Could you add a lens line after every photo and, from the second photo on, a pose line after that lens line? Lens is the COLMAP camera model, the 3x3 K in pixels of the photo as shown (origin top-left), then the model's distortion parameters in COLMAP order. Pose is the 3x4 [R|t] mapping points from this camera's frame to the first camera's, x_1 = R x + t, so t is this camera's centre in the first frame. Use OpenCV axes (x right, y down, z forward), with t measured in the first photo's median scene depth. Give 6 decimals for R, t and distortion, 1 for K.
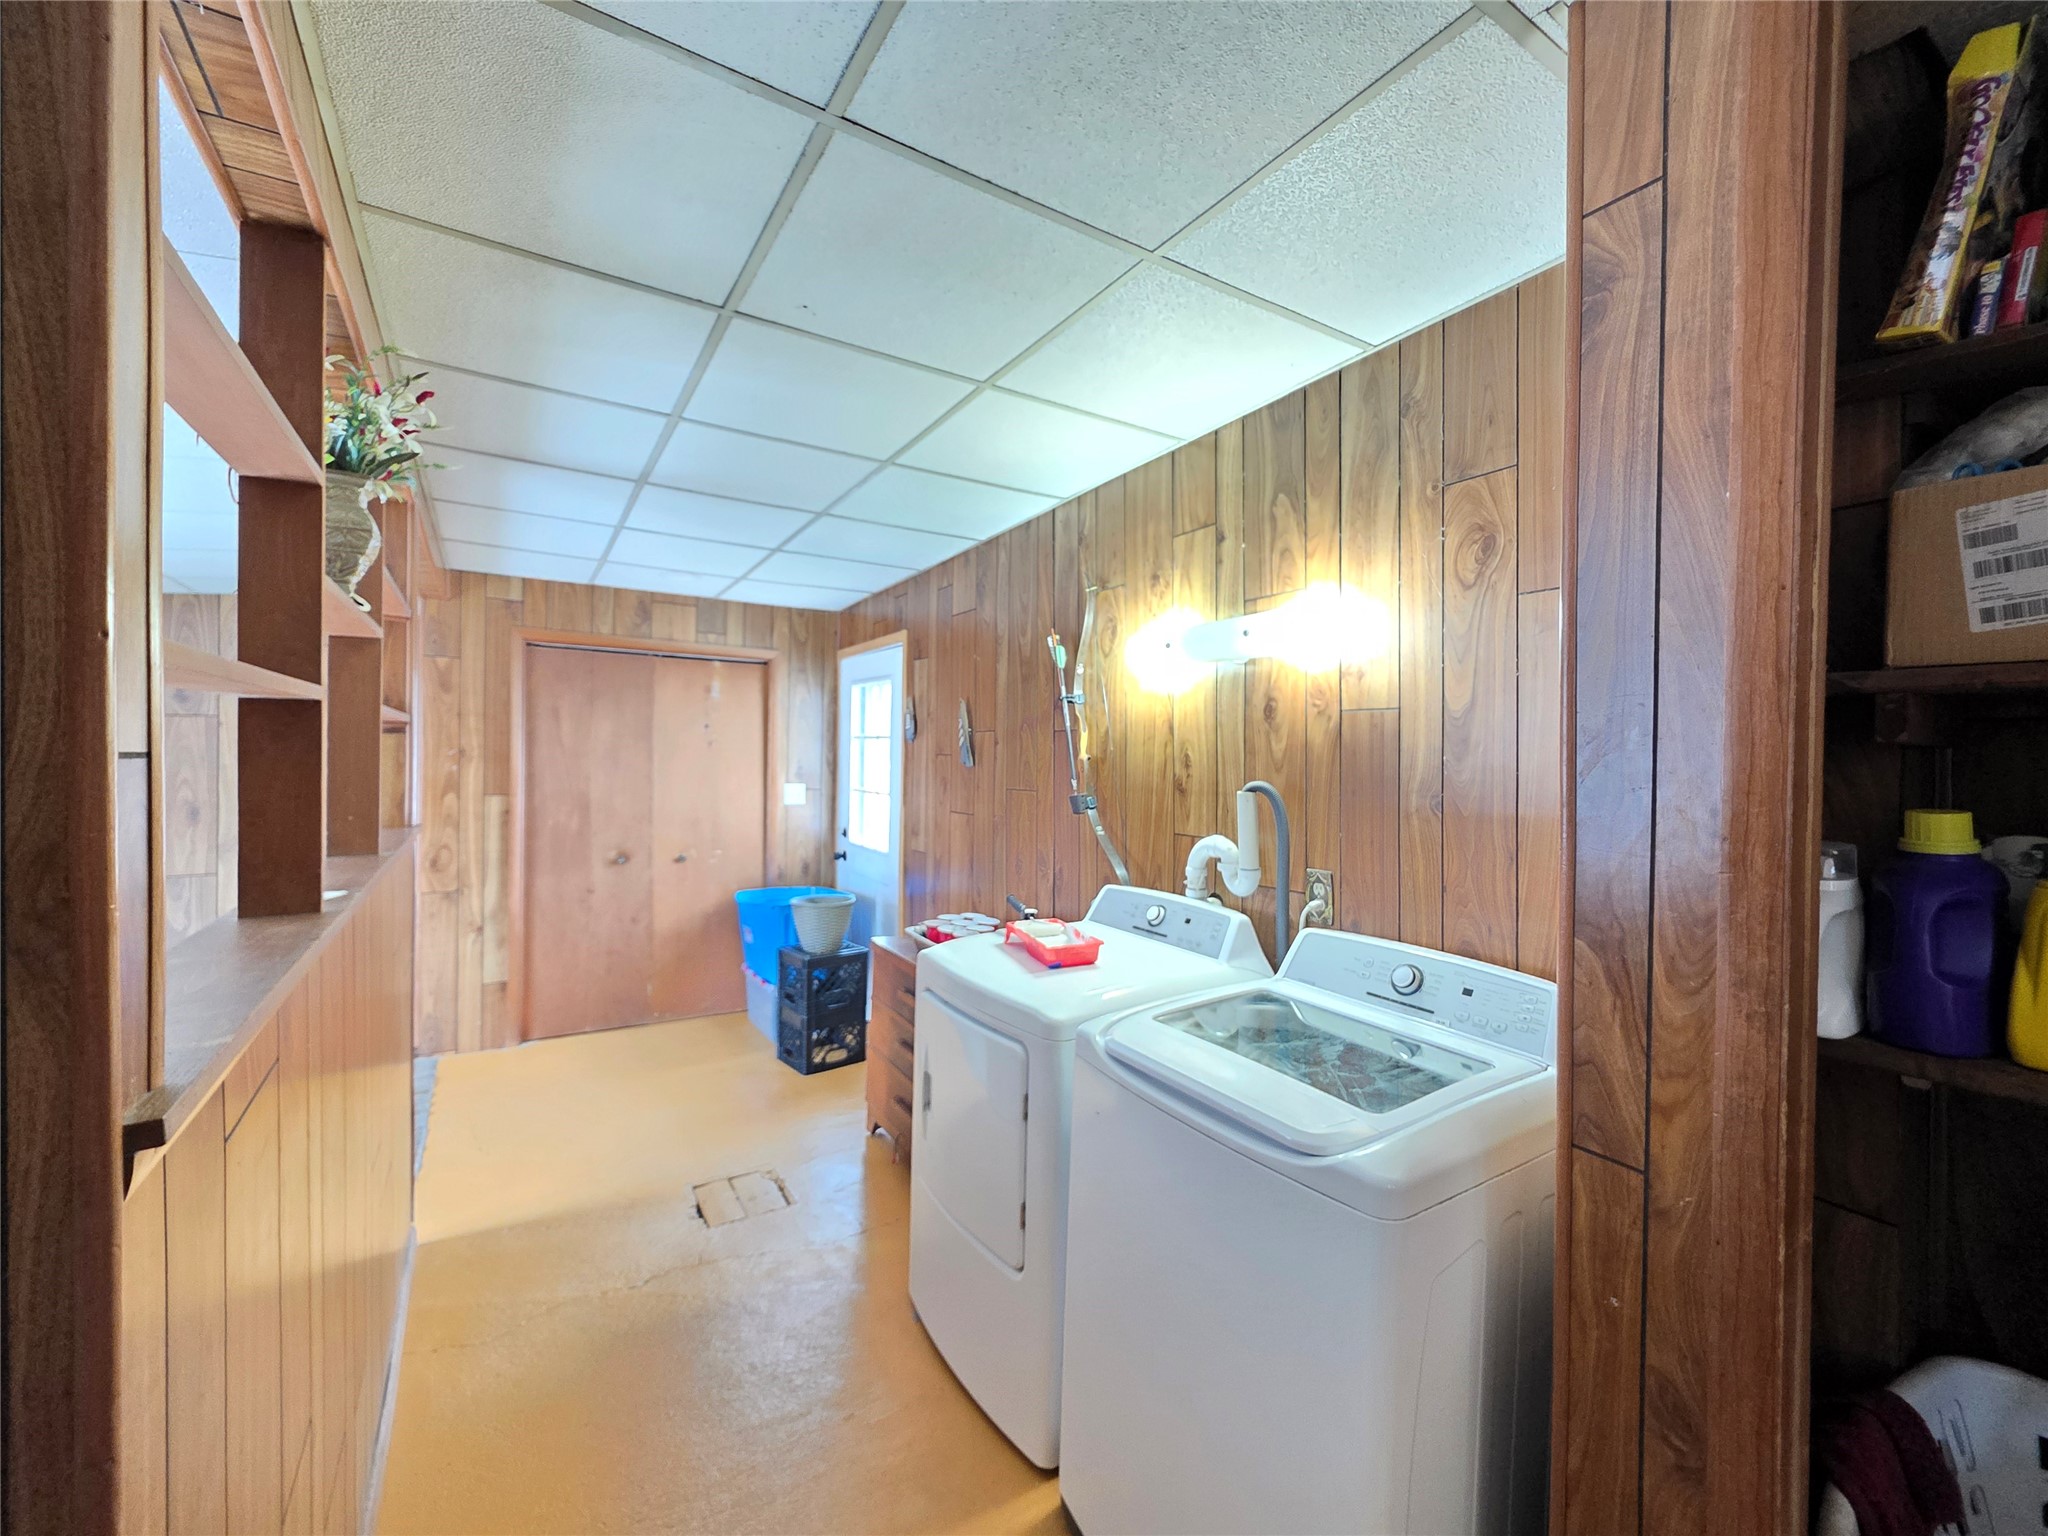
lens RADIAL K [[825.3, 0, 1023.7], [0, 825.3, 761.3], [0, 0, 1]] dist [0.002776, -0.000554]
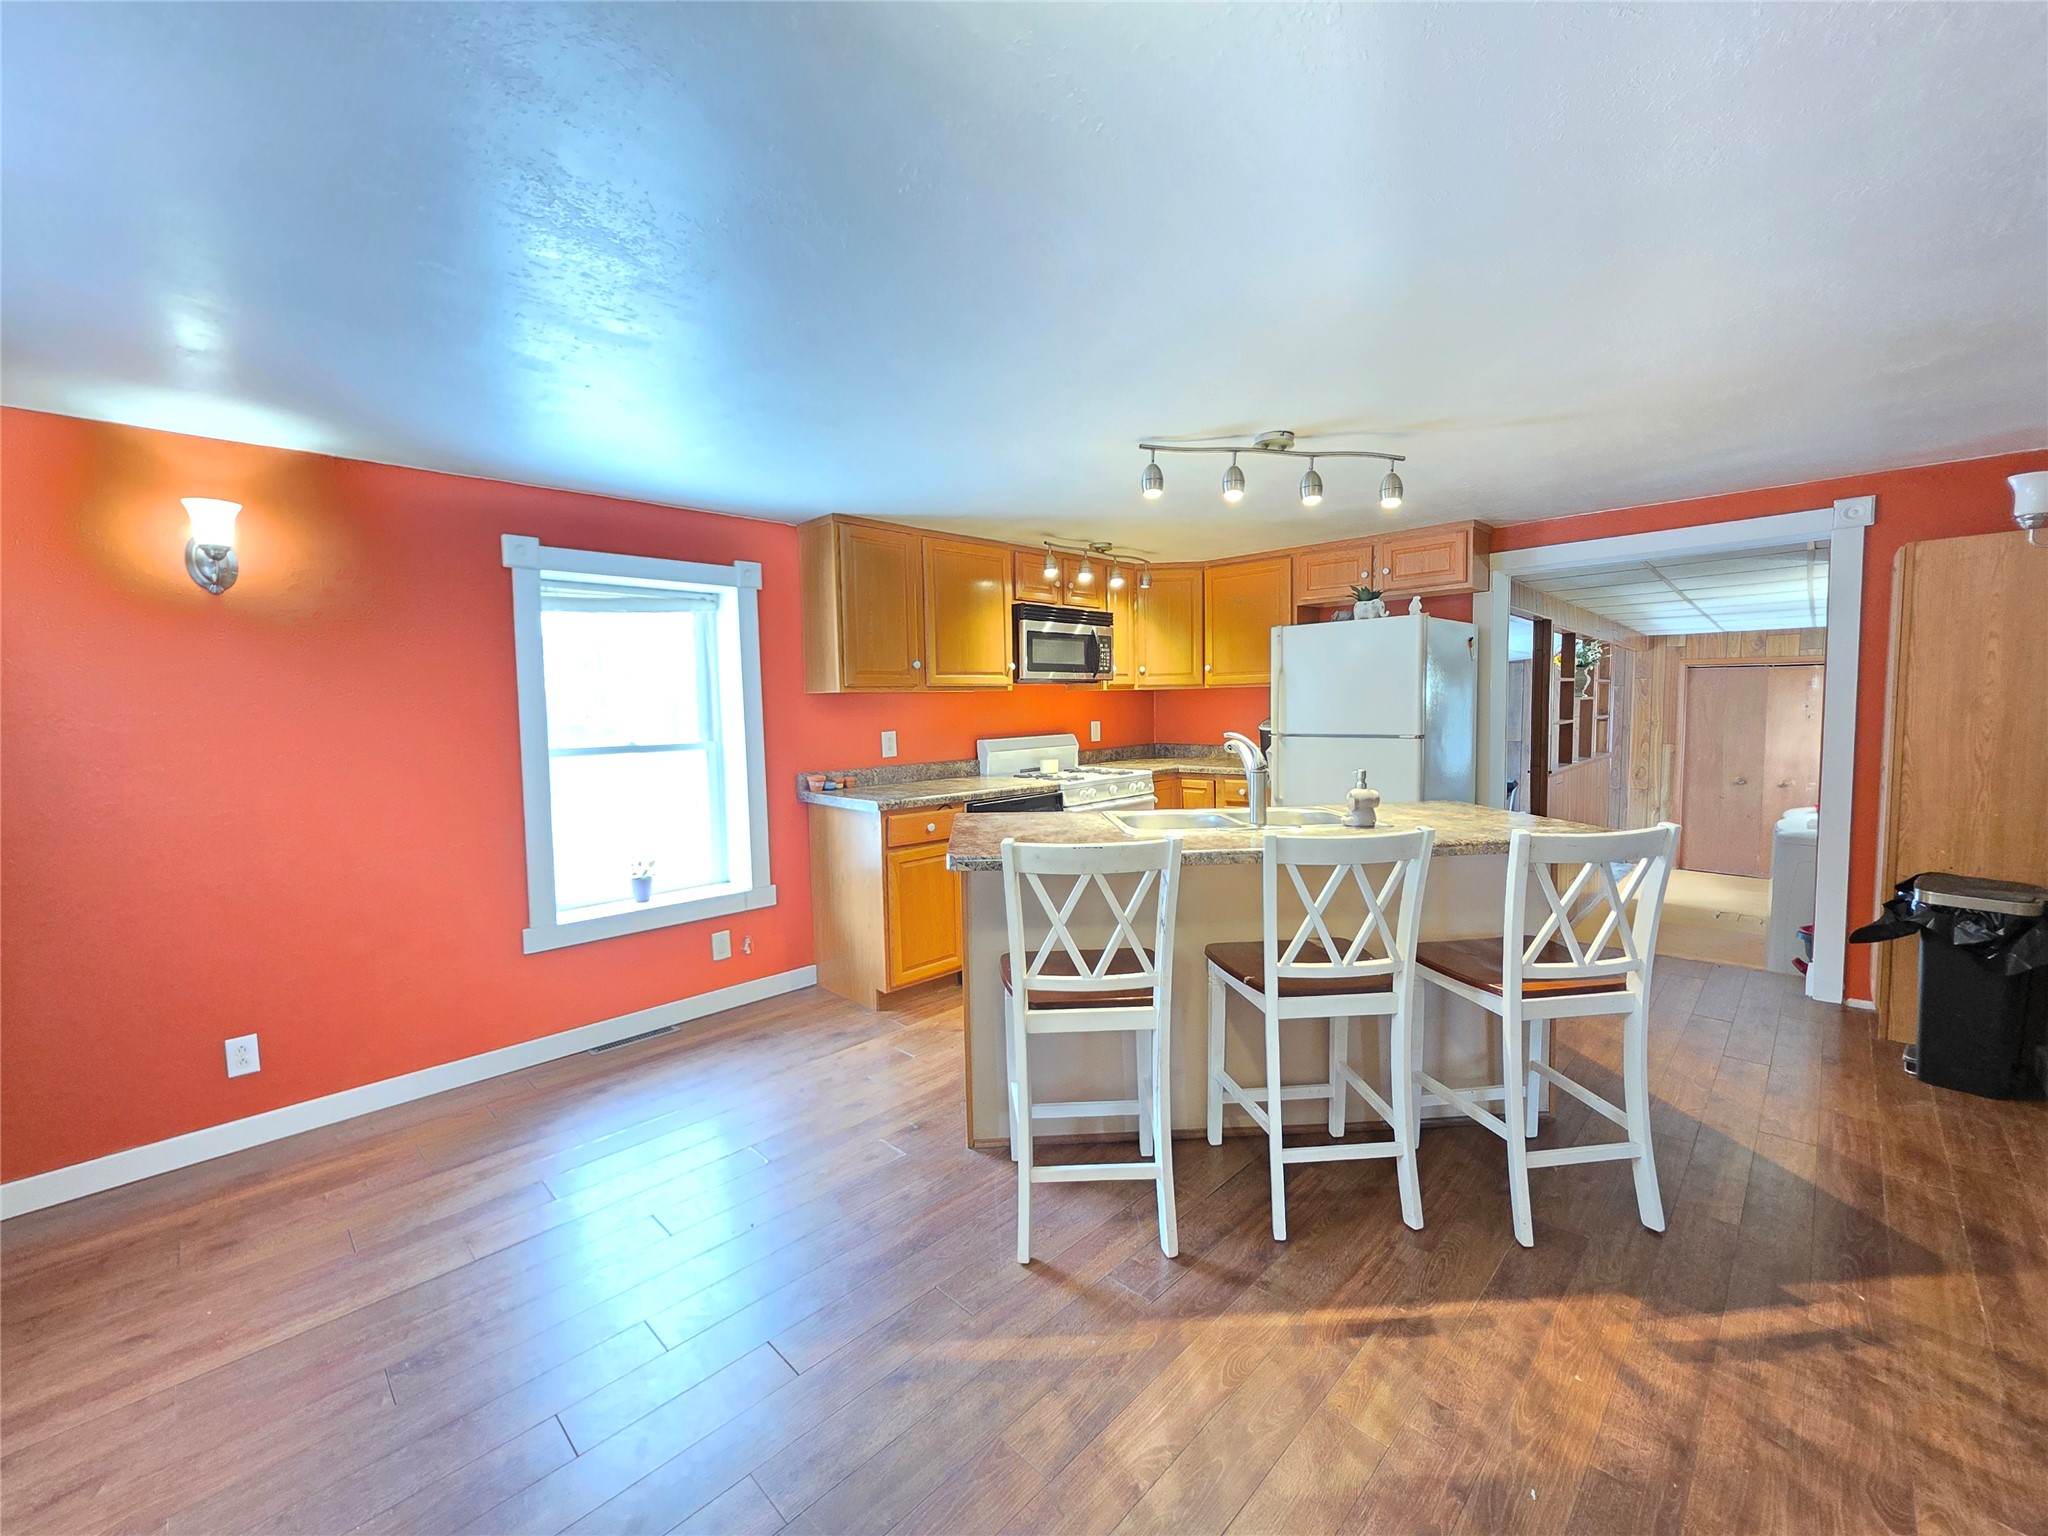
lens RADIAL K [[825.3, 0, 1030.3], [0, 825.3, 763.3], [0, 0, 1]] dist [0.002776, -0.000554]
pose [[0.238945, 0.052267, -0.969625, 0.955708], [0.009608, 0.998374, 0.056184, -0.041127], [0.970986, -0.022741, 0.238054, -1.004482]]
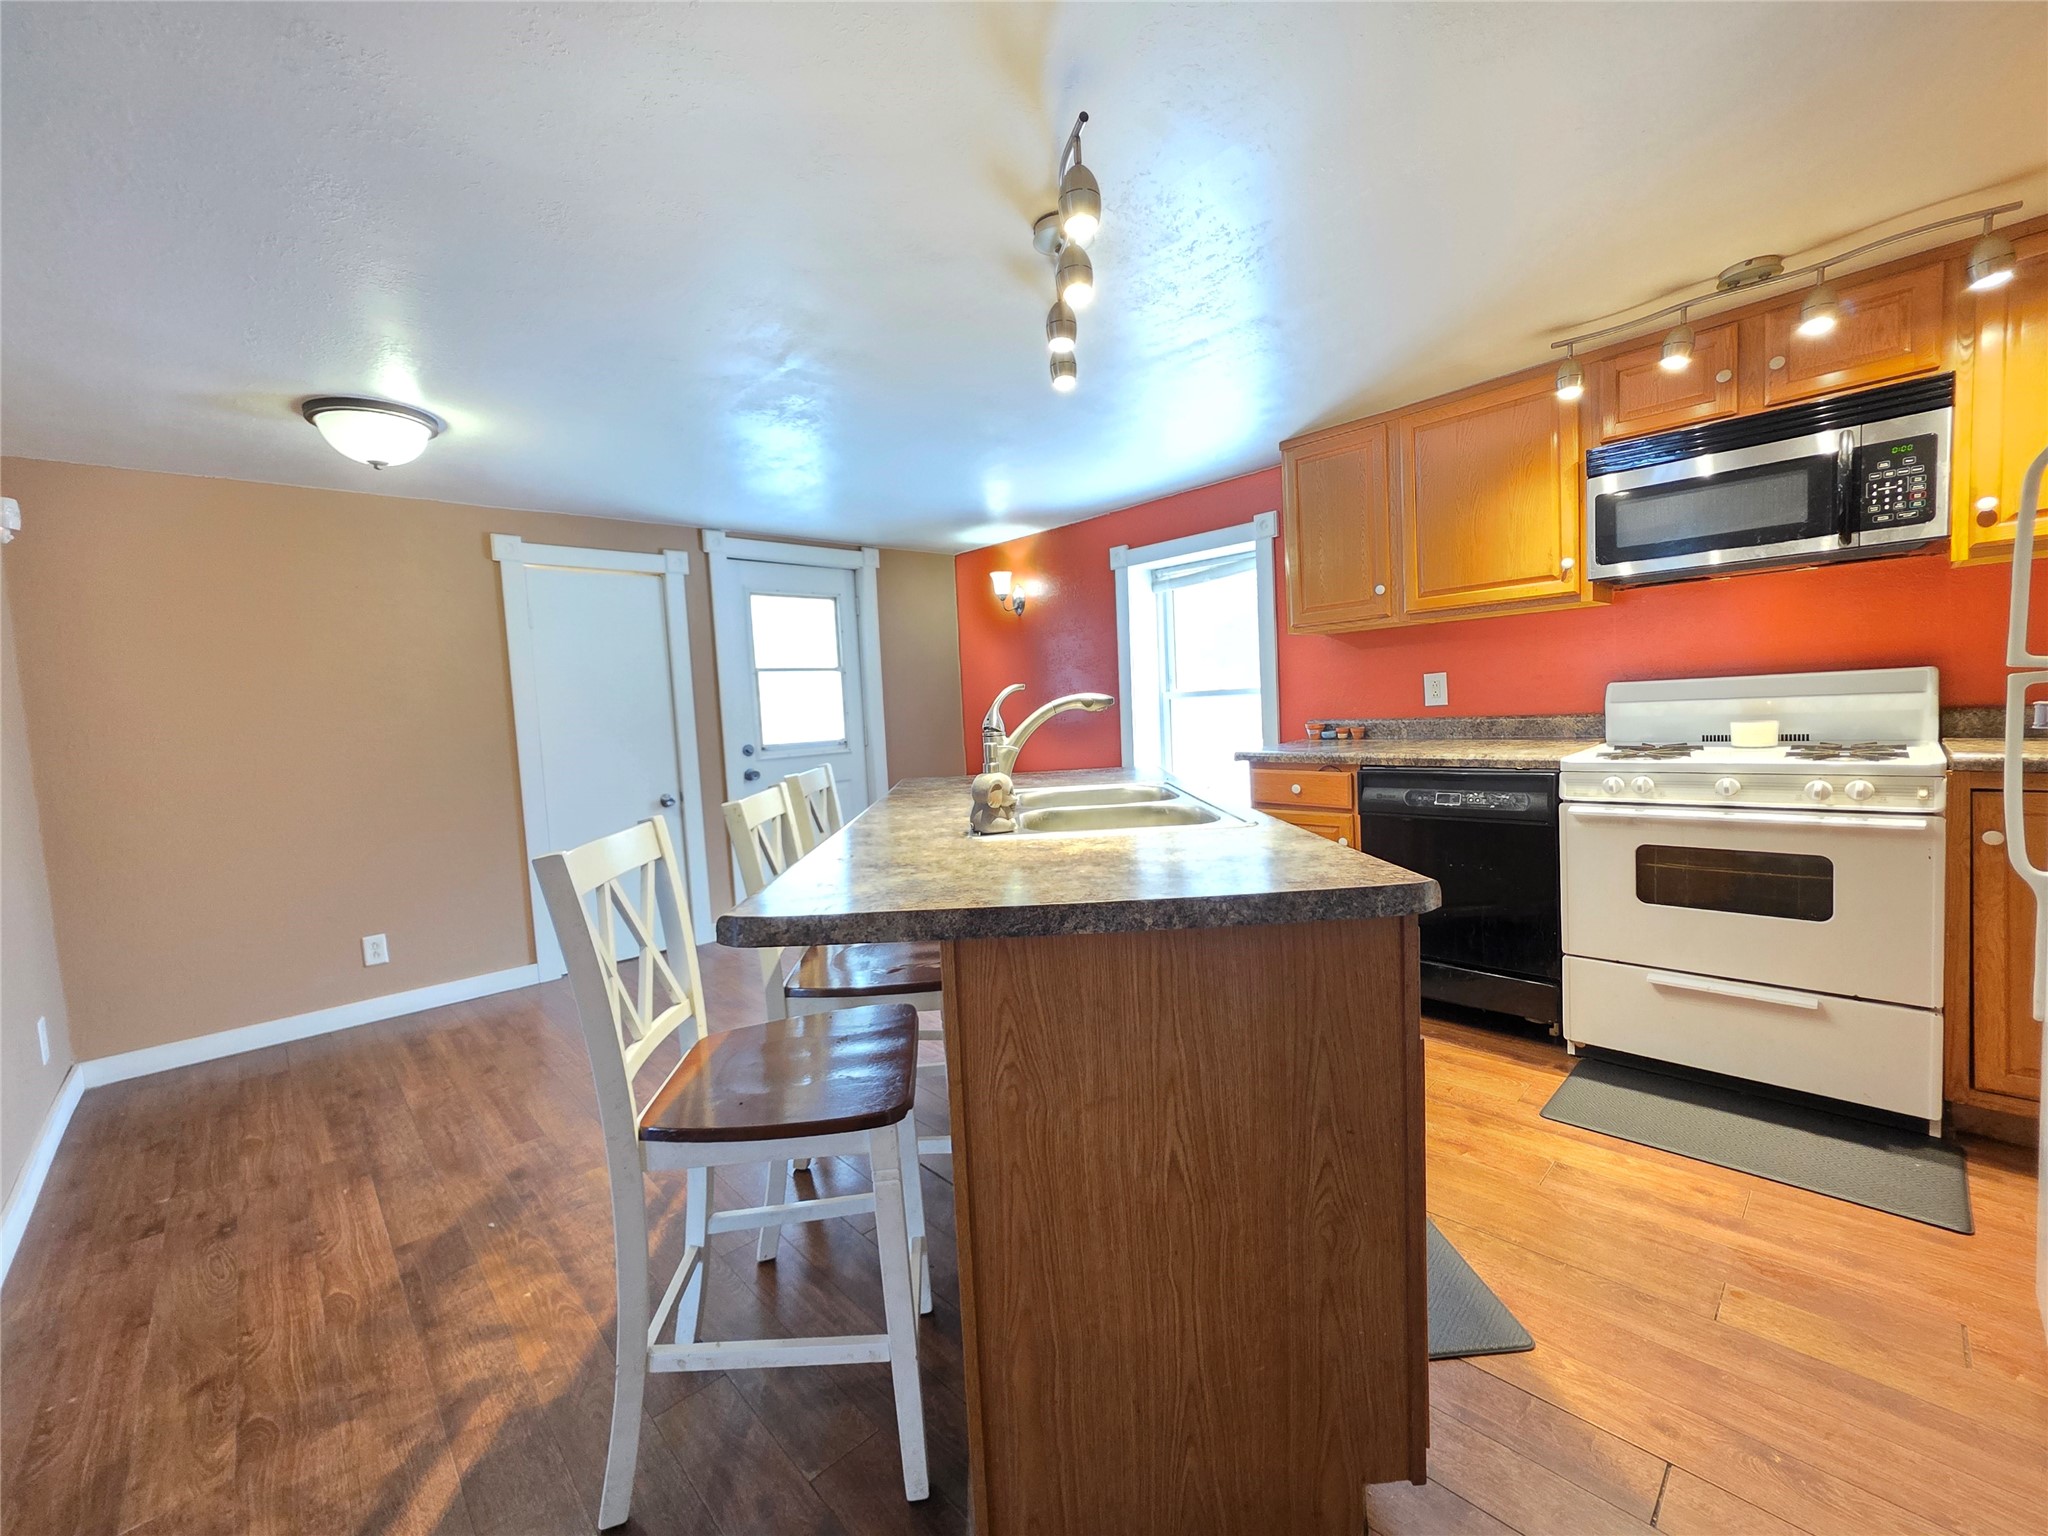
lens RADIAL K [[825.3, 0, 1022.4], [0, 825.3, 753.6], [0, 0, 1]] dist [0.002776, -0.000554]
pose [[-0.978336, 0.055929, -0.199323, 0.475420], [0.041677, 0.996312, 0.075001, -0.023451], [0.202783, 0.065069, -0.977059, -0.220926]]
